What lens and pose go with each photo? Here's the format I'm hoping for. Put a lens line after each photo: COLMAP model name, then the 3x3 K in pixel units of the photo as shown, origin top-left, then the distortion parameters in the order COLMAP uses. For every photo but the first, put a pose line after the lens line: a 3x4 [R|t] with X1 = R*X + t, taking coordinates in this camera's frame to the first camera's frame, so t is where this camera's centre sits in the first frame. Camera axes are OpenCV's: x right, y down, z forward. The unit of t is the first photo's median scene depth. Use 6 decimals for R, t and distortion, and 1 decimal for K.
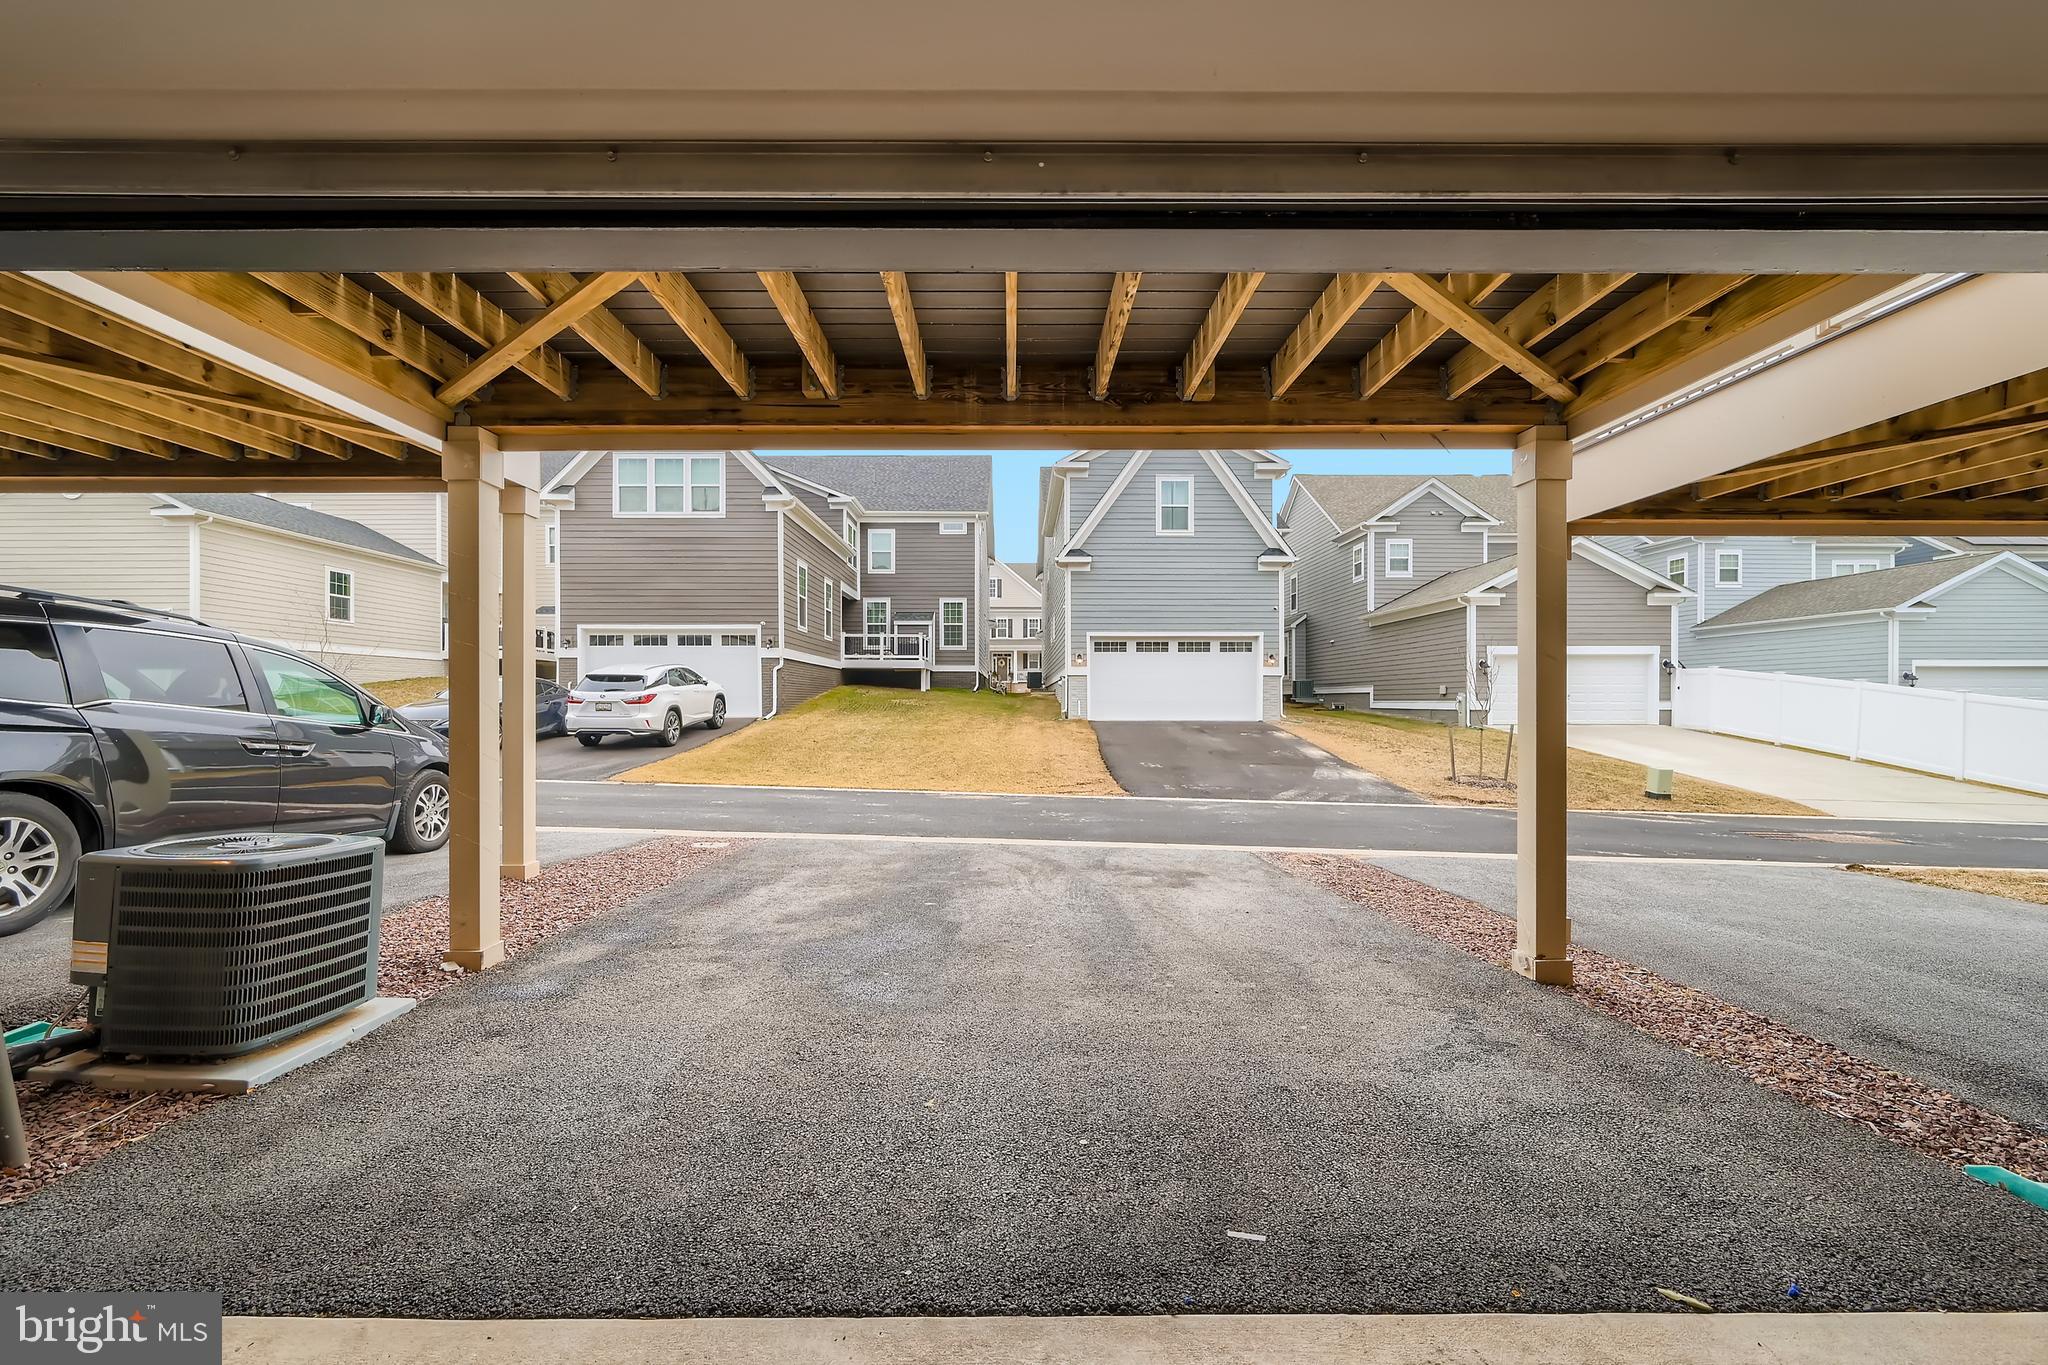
lens RADIAL K [[811.0, 0, 1017.2], [0, 811.0, 684.2], [0, 0, 1]] dist [-0.000944, 0.000563]
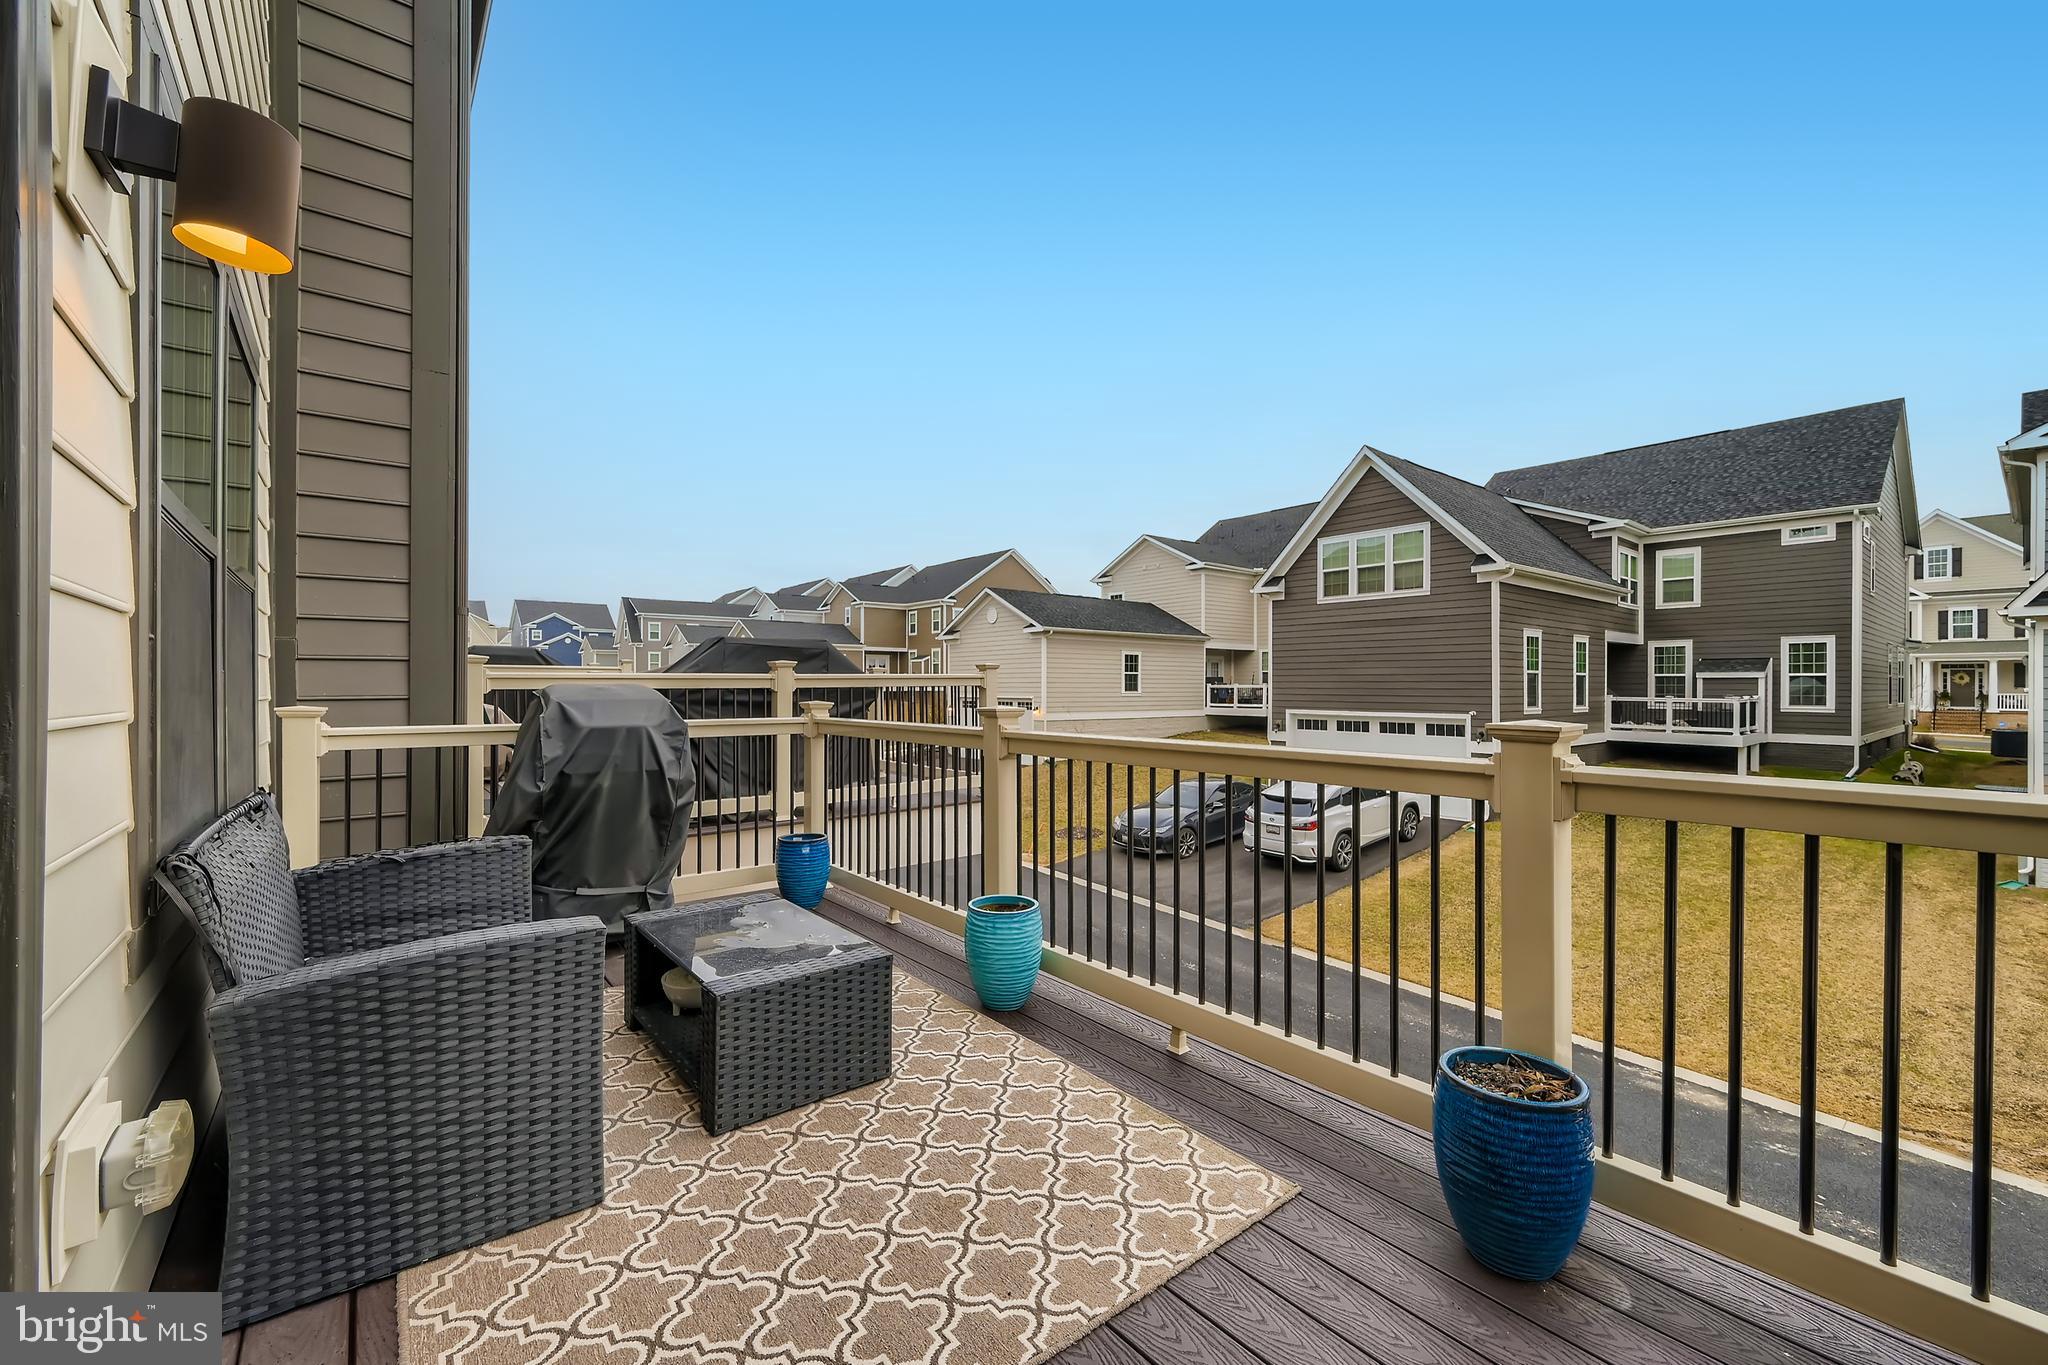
lens RADIAL K [[811.0, 0, 1029.3], [0, 811.0, 684.4], [0, 0, 1]] dist [-0.000944, 0.000563]
pose [[0.630485, -0.000016, -0.776202, 0.043878], [0.002231, 0.999996, 0.001791, -0.077147], [0.776198, -0.002861, 0.630482, 0.058408]]
